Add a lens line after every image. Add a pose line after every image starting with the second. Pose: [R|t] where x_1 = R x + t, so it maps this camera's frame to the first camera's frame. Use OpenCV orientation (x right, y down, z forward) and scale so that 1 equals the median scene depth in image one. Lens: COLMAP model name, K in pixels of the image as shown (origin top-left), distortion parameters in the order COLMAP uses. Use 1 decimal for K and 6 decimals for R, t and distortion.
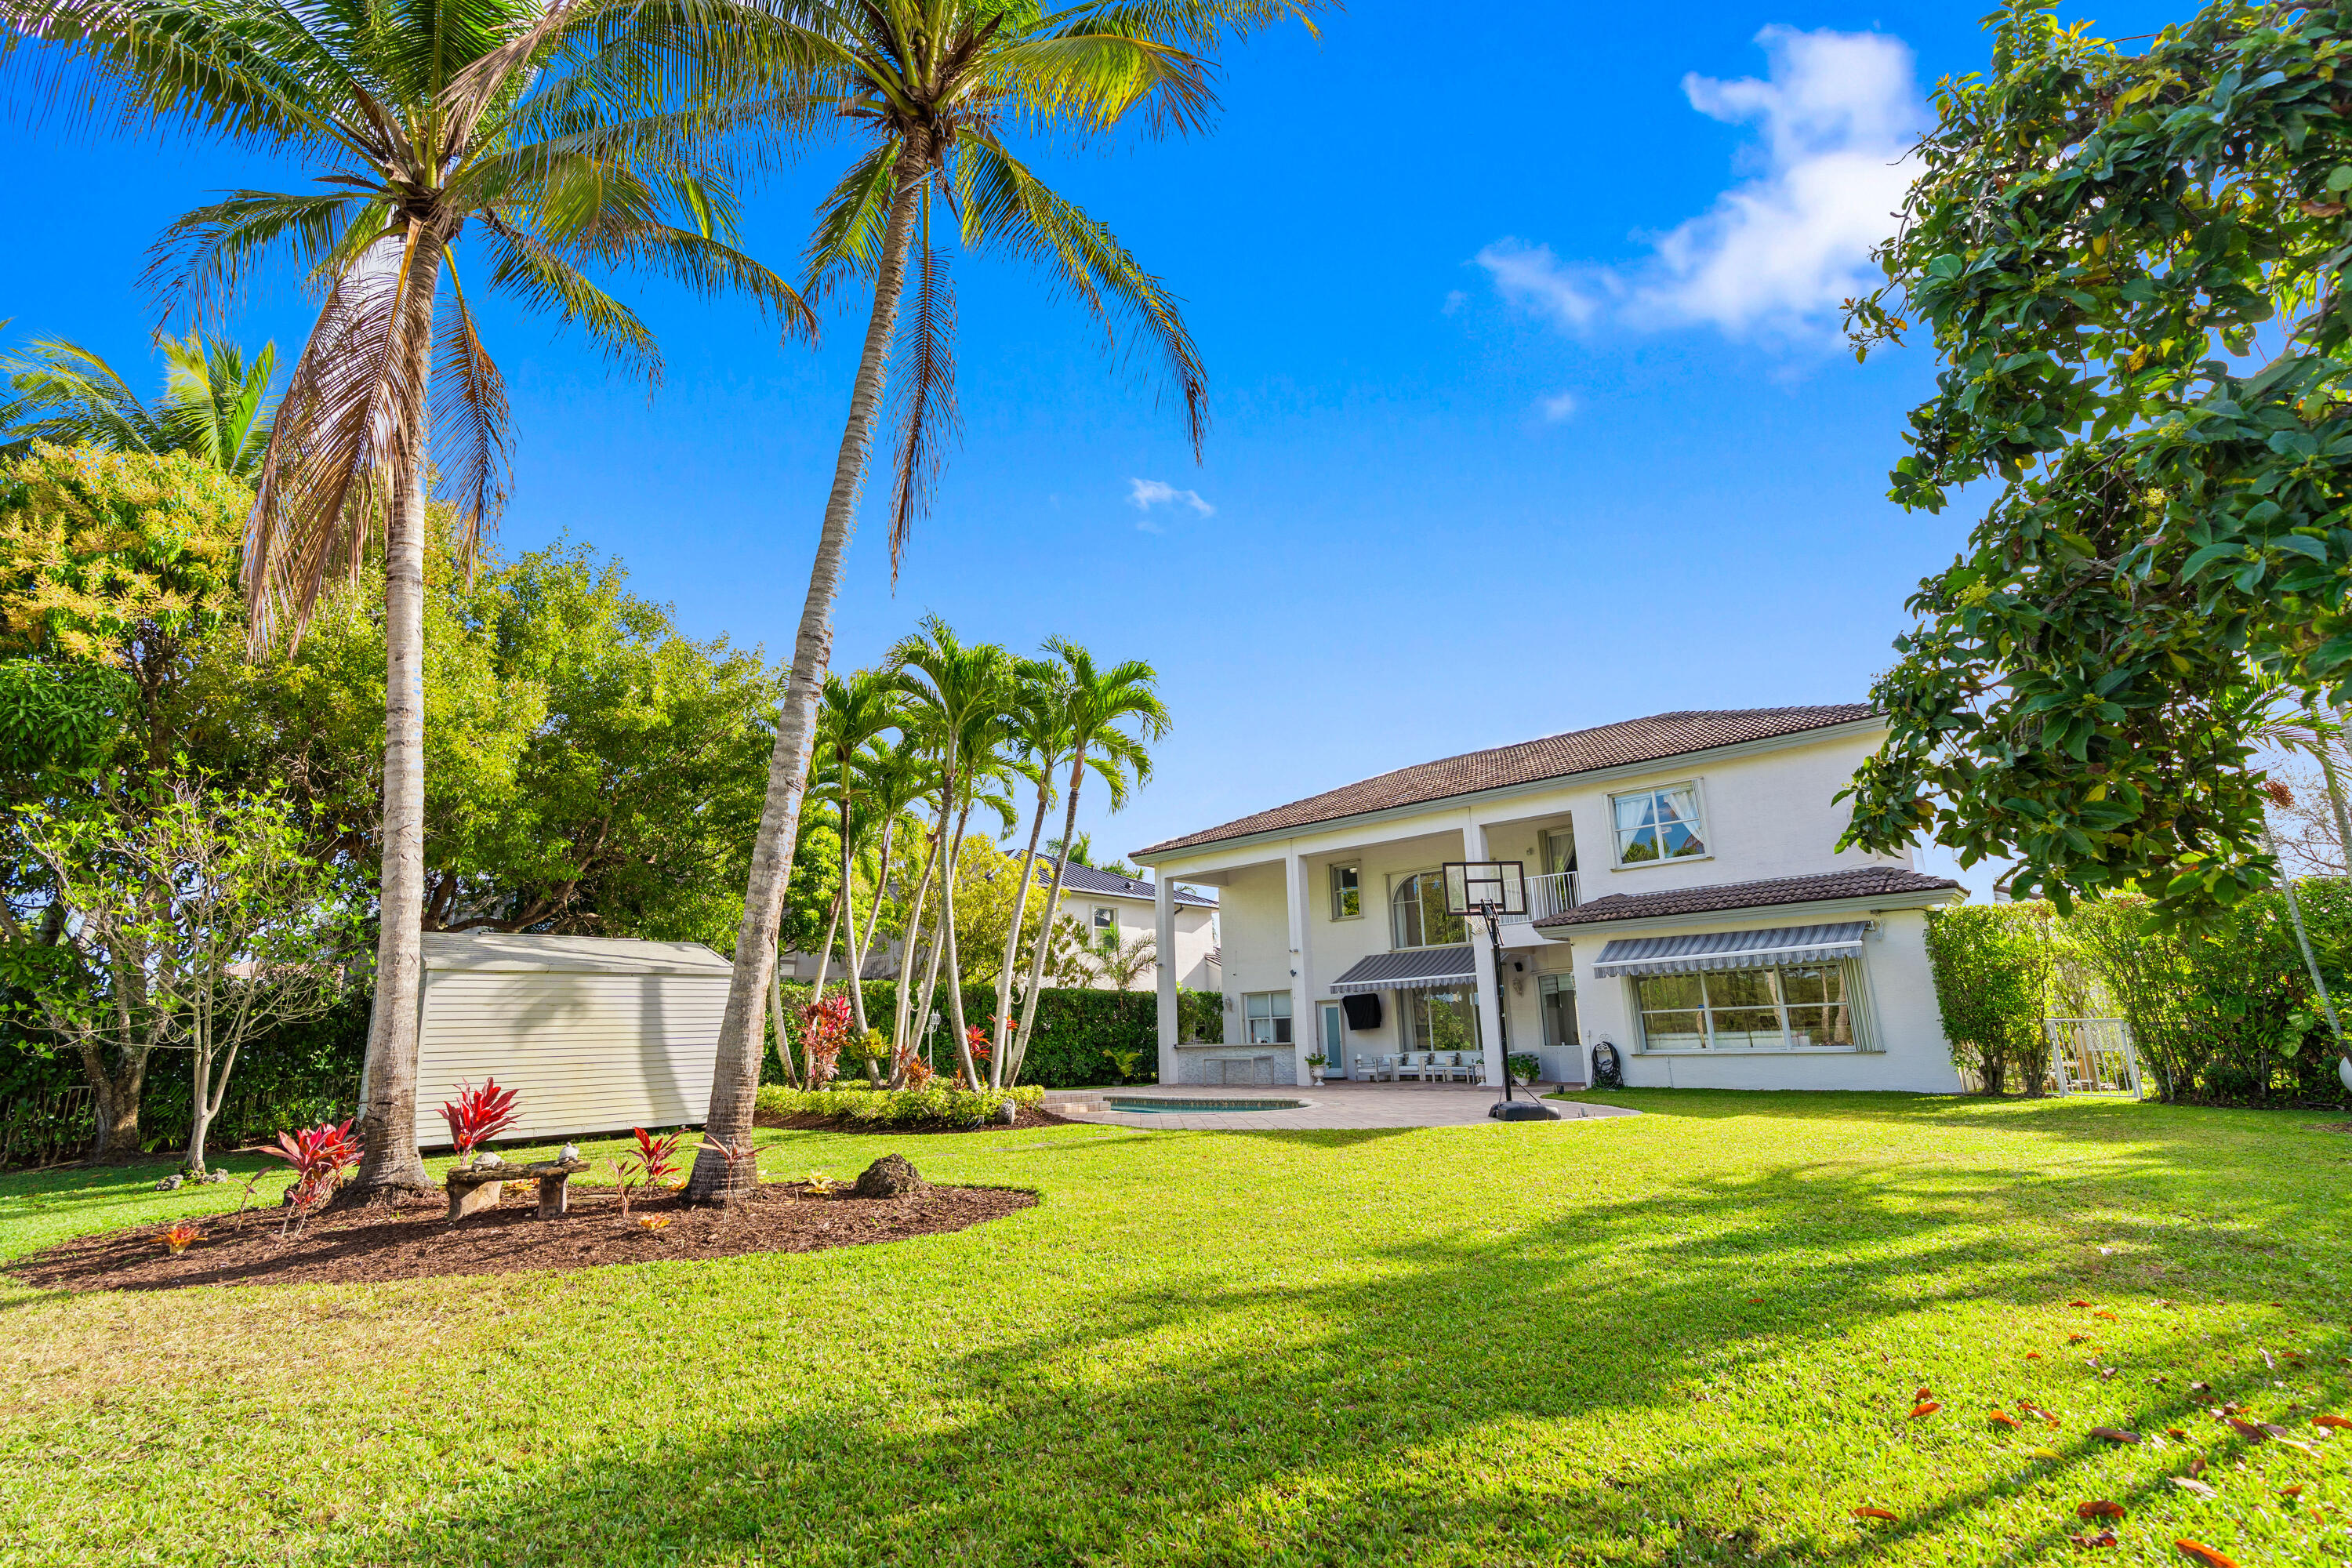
lens RADIAL K [[1065.6, 0, 1177.7], [0, 1065.6, 796.1], [0, 0, 1]] dist [-0.012121, 0.005991]
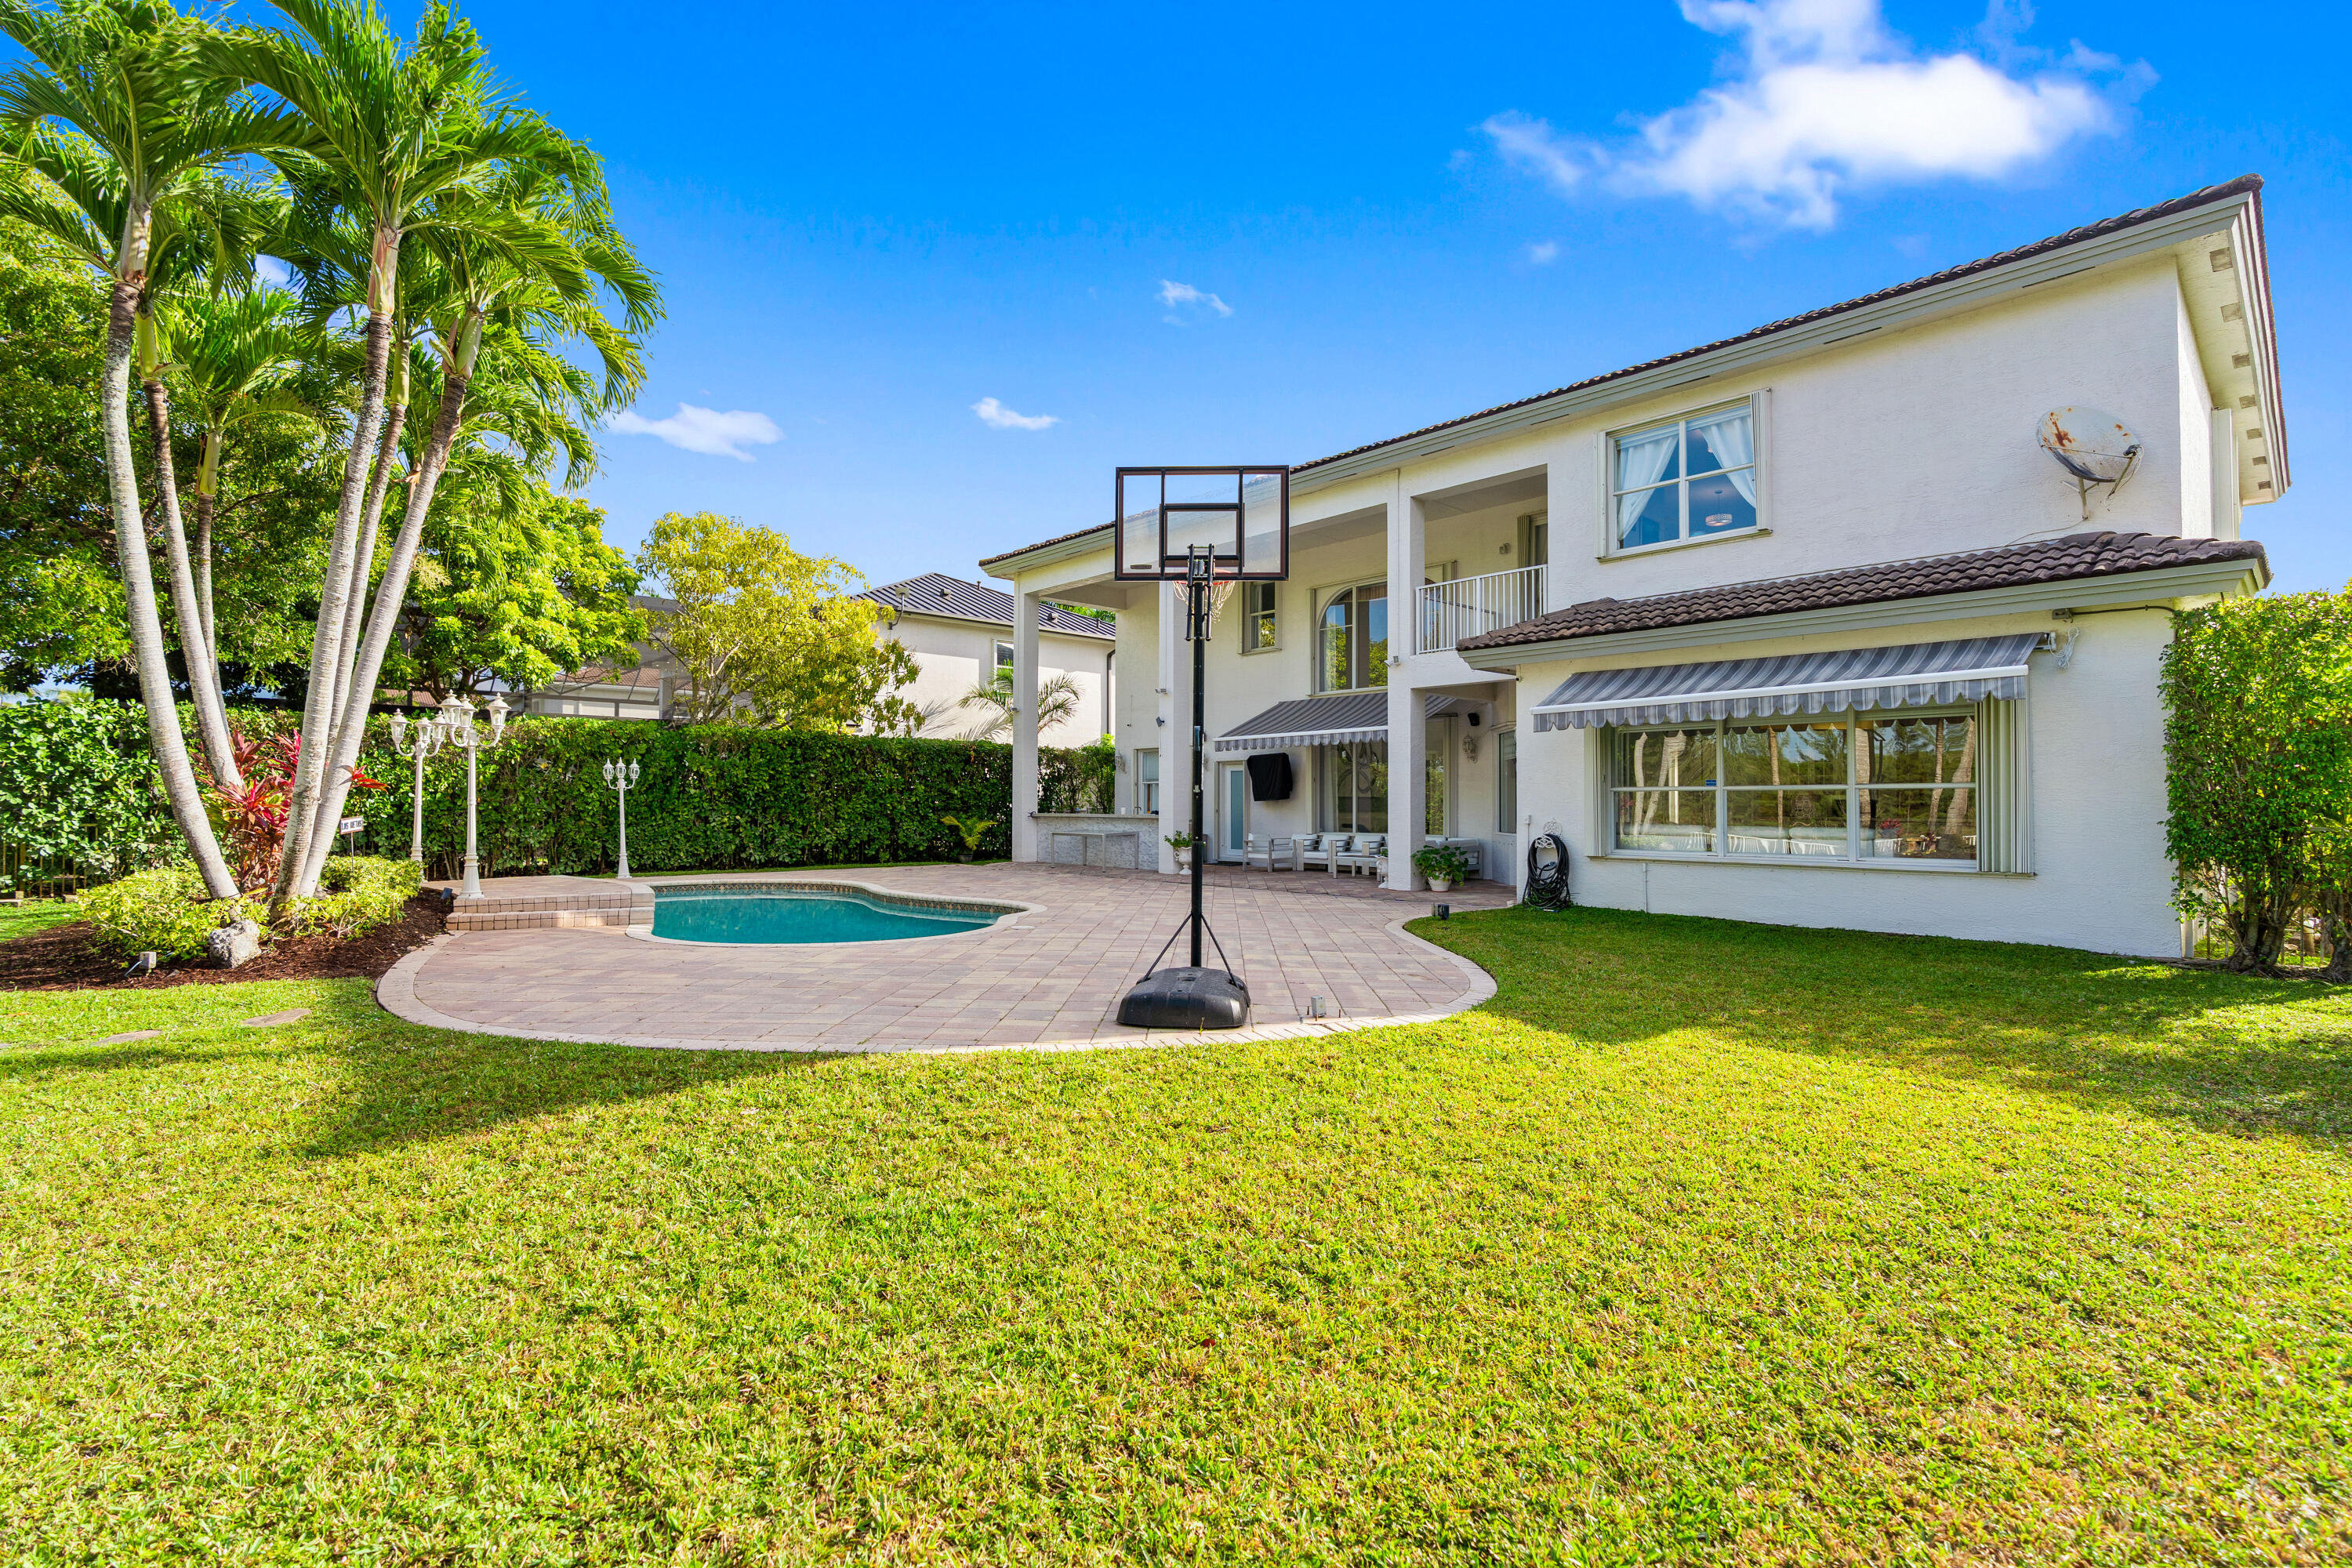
lens RADIAL K [[1065.6, 0, 1172.7], [0, 1065.6, 791.8], [0, 0, 1]] dist [-0.012121, 0.005991]
pose [[0.995932, 0.027407, -0.085839, 0.215573], [-0.008188, 0.976207, 0.216687, 0.067870], [0.089736, -0.215102, 0.972460, 0.349376]]
